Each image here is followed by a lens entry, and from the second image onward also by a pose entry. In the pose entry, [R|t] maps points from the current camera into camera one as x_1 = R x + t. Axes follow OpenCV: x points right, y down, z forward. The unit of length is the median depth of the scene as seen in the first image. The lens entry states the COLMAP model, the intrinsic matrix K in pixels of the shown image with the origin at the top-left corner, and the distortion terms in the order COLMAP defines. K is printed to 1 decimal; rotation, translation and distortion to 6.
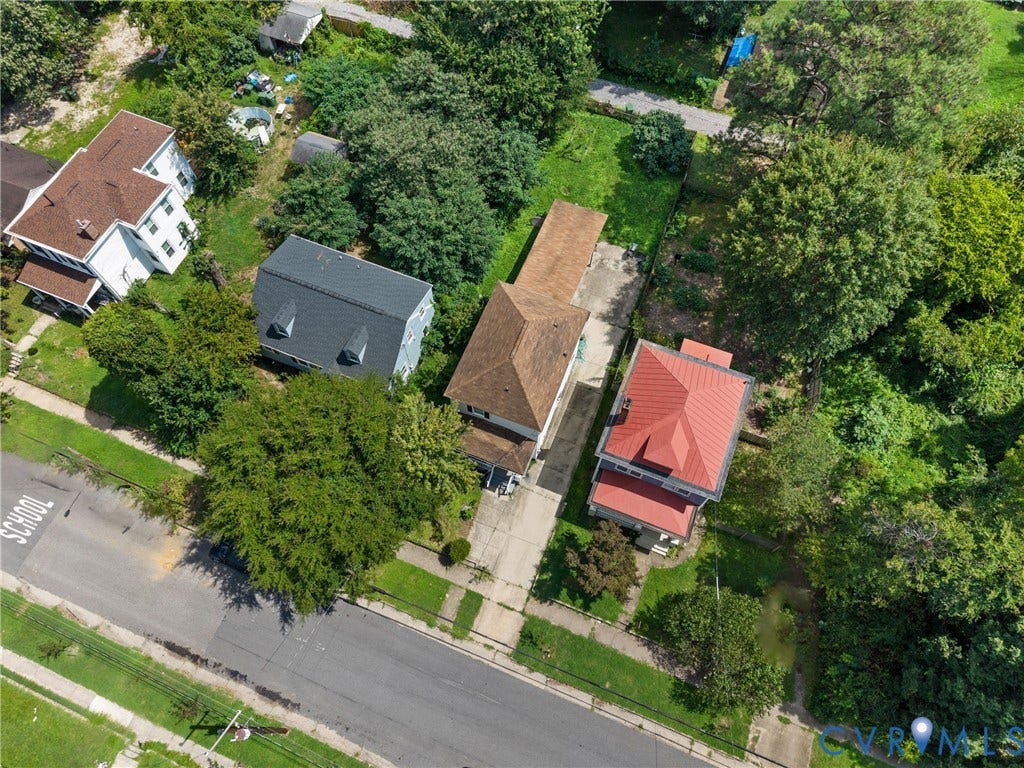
lens RADIAL K [[681.6, 0, 512.0], [0, 681.6, 384.0], [0, 0, 1]] dist [0.007349, -0.004023]
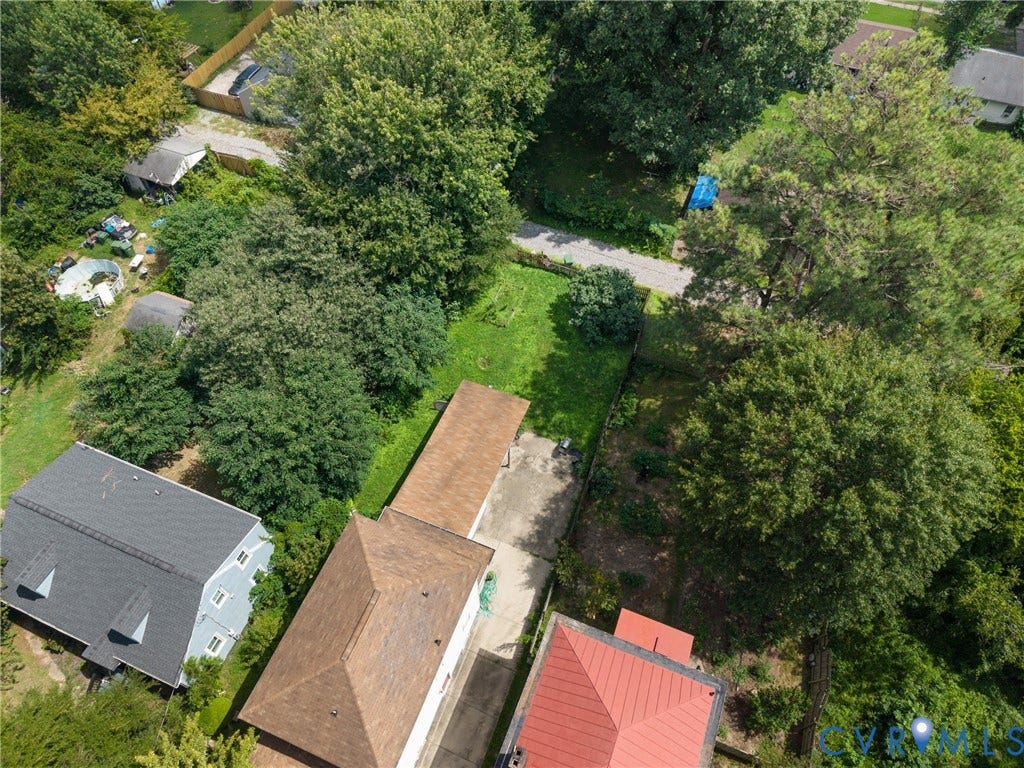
lens RADIAL K [[676.5, 0, 512.0], [0, 676.5, 384.0], [0, 0, 1]] dist [0.025881, -0.026361]
pose [[0.999969, 0.000739, -0.007870, 0.131586], [-0.001921, 0.988499, -0.151218, -0.161009], [0.007668, 0.151229, 0.988469, 0.267049]]
